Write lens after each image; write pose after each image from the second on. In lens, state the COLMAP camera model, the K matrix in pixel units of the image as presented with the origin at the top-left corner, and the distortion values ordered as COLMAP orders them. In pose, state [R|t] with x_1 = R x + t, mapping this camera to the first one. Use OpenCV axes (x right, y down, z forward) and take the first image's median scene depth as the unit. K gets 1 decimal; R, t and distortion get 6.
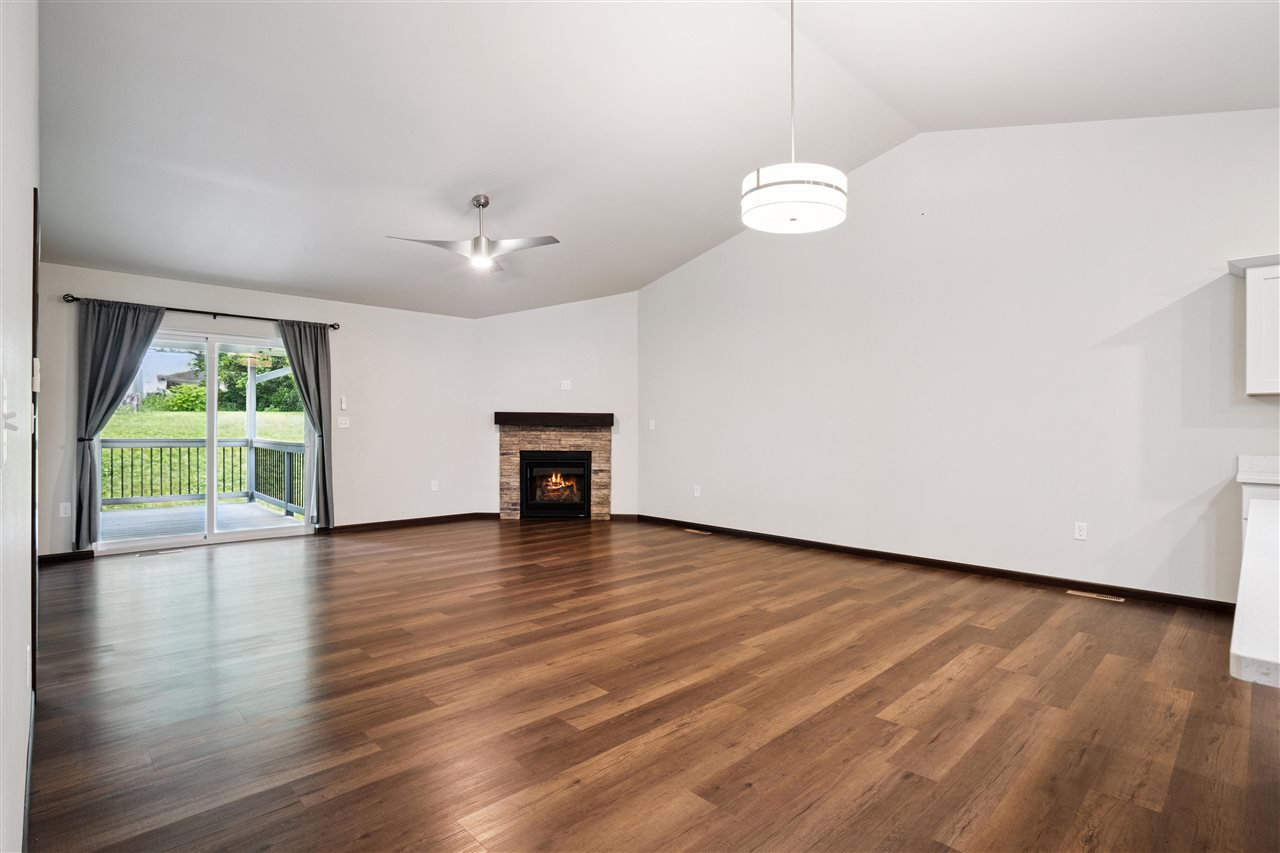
lens RADIAL K [[617.9, 0, 620.8], [0, 617.9, 413.5], [0, 0, 1]] dist [-0.037976, 0.001828]
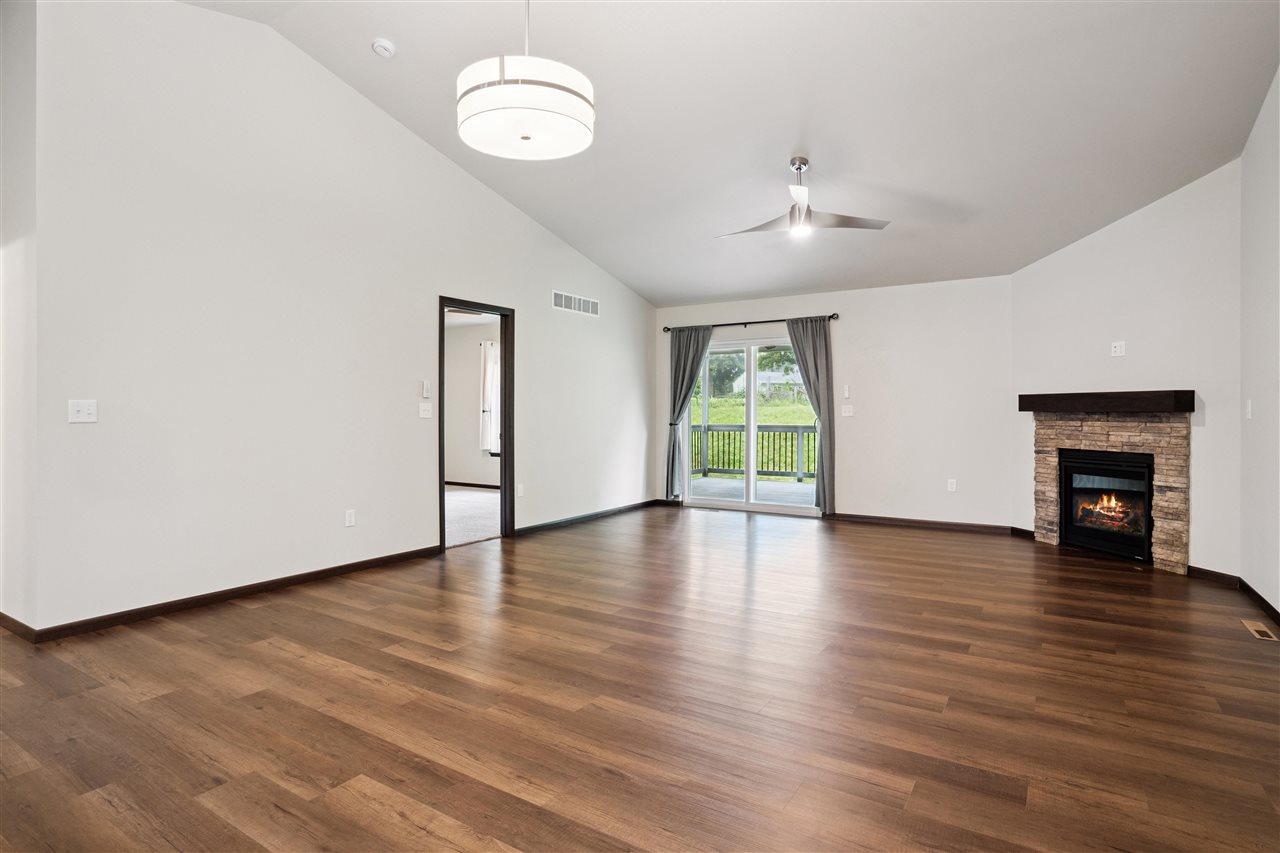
lens RADIAL K [[642.3, 0, 645.0], [0, 642.3, 417.1], [0, 0, 1]] dist [-0.032855, 0.010149]
pose [[0.263669, -0.001238, -0.964612, 0.477526], [0.022500, 0.999735, 0.004868, 0.012599], [0.964351, -0.022987, 0.263627, 0.417193]]
